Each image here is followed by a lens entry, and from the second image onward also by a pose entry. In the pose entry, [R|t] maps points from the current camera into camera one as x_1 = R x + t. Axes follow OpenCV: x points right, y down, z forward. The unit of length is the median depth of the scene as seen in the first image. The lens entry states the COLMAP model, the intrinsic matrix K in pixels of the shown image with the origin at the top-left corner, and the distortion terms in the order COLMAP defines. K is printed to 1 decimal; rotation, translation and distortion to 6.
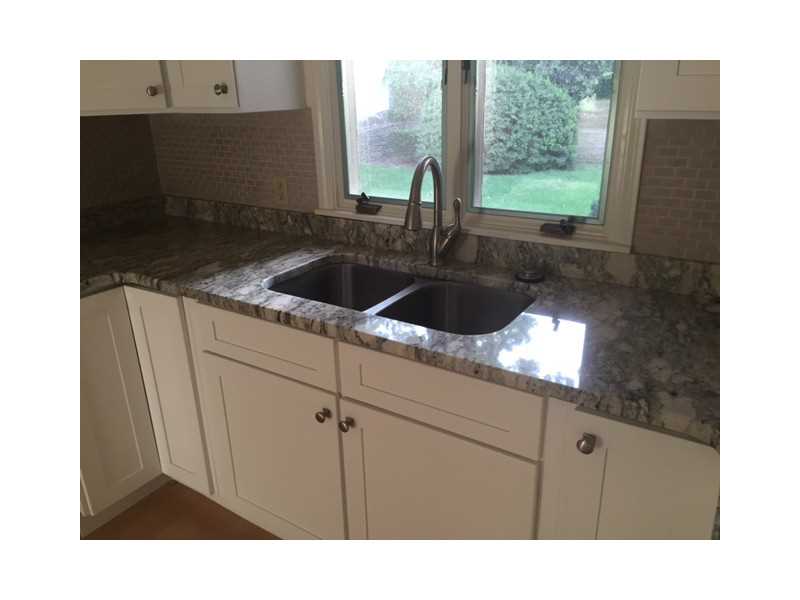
lens RADIAL K [[554.4, 0, 395.2], [0, 554.4, 298.0], [0, 0, 1]] dist [0.001947, -0.000336]
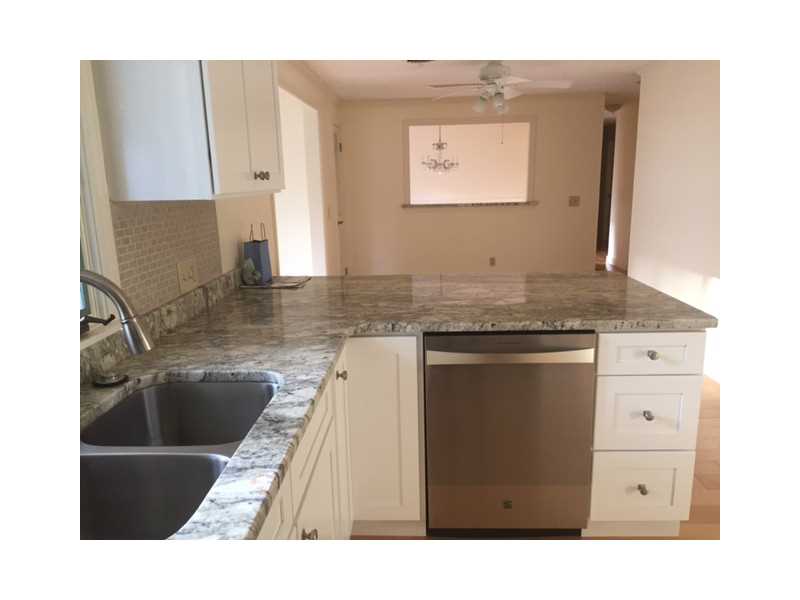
lens RADIAL K [[554.4, 0, 395.2], [0, 554.4, 298.0], [0, 0, 1]] dist [0.001947, -0.000336]
pose [[-0.516641, -0.143877, 0.844027, -0.769207], [0.337076, 0.871994, 0.354974, -0.333147], [-0.787059, 0.467895, -0.402010, 0.977495]]
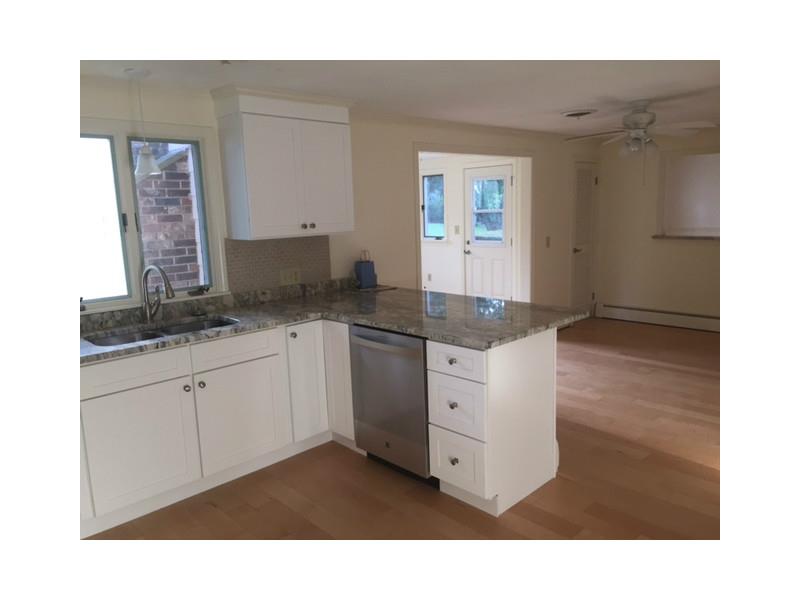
lens RADIAL K [[554.4, 0, 395.2], [0, 554.4, 298.0], [0, 0, 1]] dist [0.001947, -0.000336]
pose [[0.227348, -0.139031, 0.963838, -1.740411], [0.367711, 0.928740, 0.047233, 0.086500], [-0.901722, 0.343675, 0.262270, -0.295588]]
